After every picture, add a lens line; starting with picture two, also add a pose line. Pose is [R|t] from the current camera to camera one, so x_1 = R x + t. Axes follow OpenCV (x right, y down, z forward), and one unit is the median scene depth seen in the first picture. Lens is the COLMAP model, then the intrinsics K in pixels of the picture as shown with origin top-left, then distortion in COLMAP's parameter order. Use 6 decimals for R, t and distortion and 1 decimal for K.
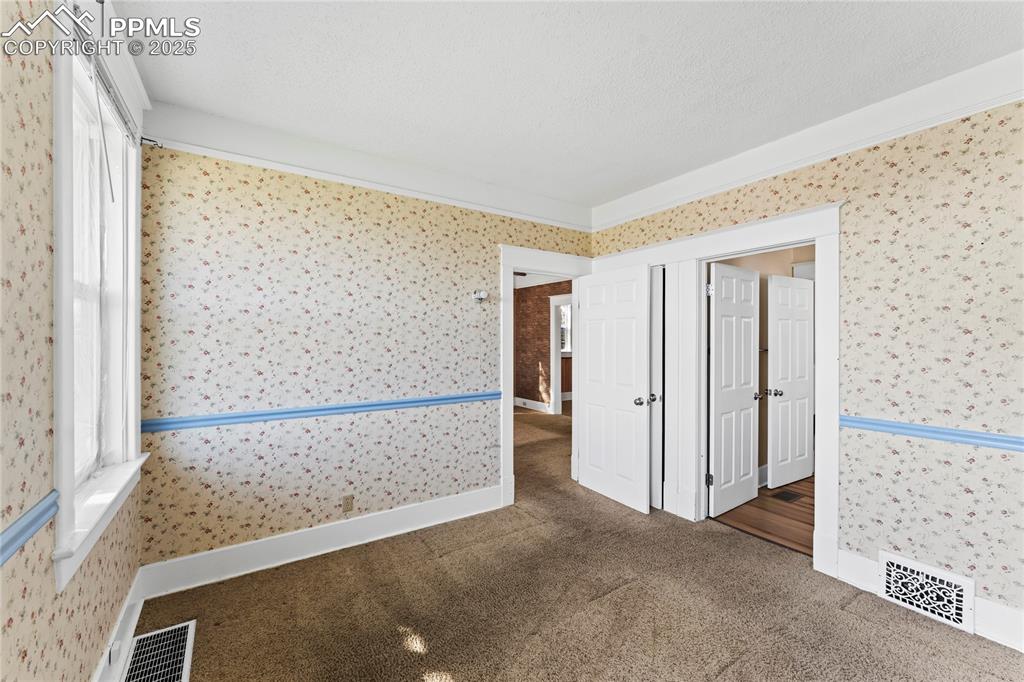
lens RADIAL K [[412.3, 0, 516.1], [0, 412.3, 341.1], [0, 0, 1]] dist [-0.000456, -0.001091]
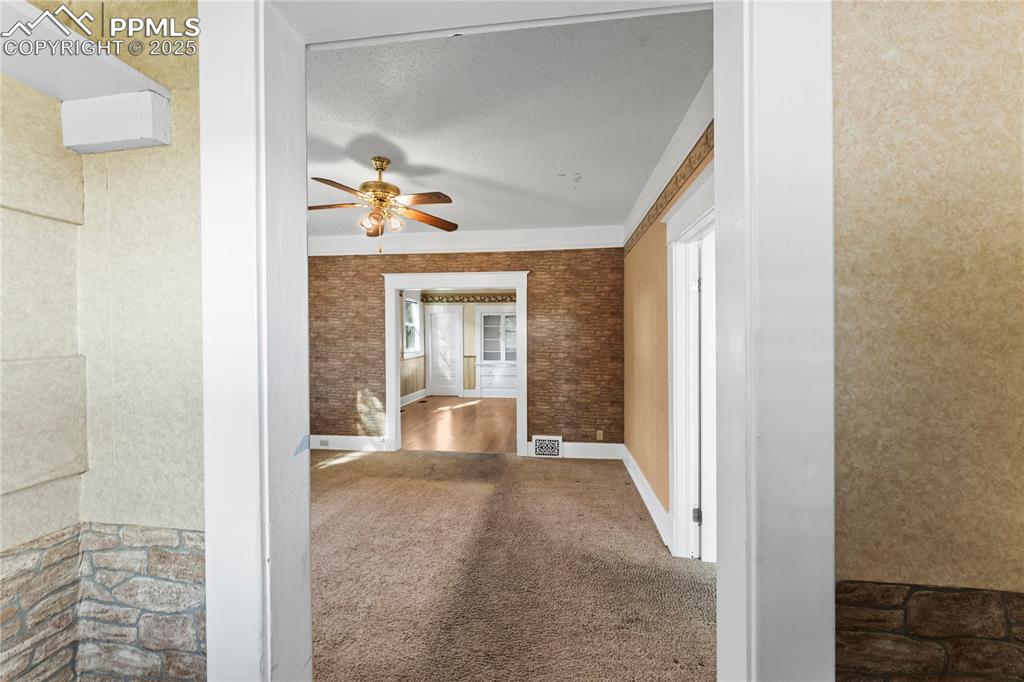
lens RADIAL K [[412.3, 0, 507.8], [0, 412.3, 340.8], [0, 0, 1]] dist [-0.000456, -0.001091]
pose [[0.665242, -0.007952, 0.746586, -0.261538], [0.008204, 0.999961, 0.003340, -0.001974], [-0.746583, 0.003904, 0.665281, 0.385322]]
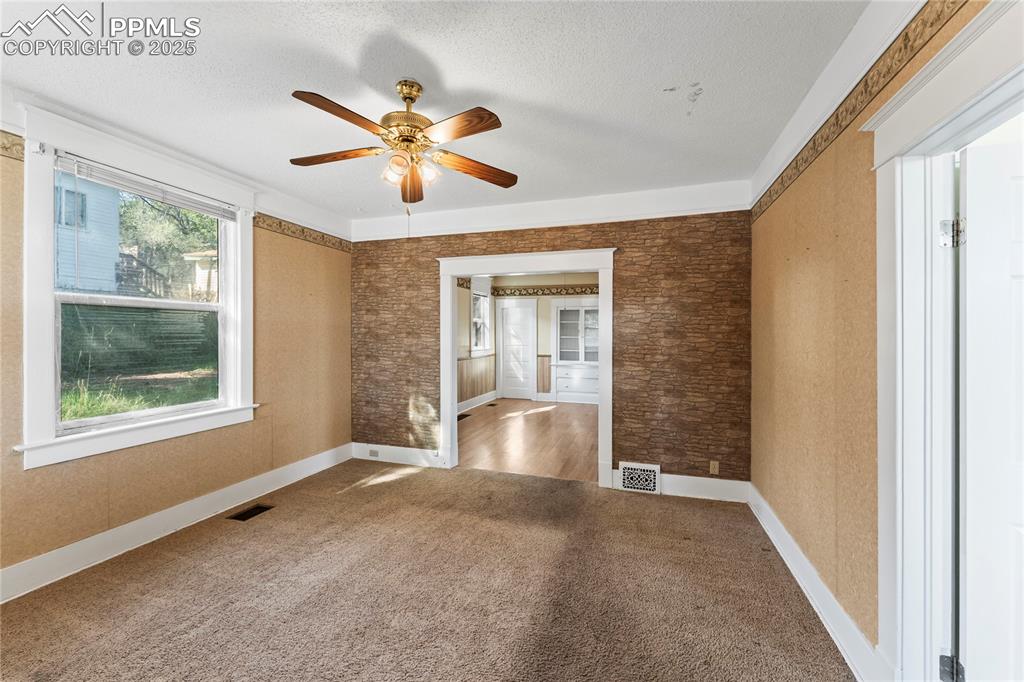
lens RADIAL K [[412.3, 0, 507.8], [0, 412.3, 336.8], [0, 0, 1]] dist [-0.000456, -0.001091]
pose [[0.795190, -0.000373, 0.606360, -0.171621], [0.002026, 0.999996, -0.002041, -0.000881], [-0.606356, 0.002852, 0.795188, 0.464776]]
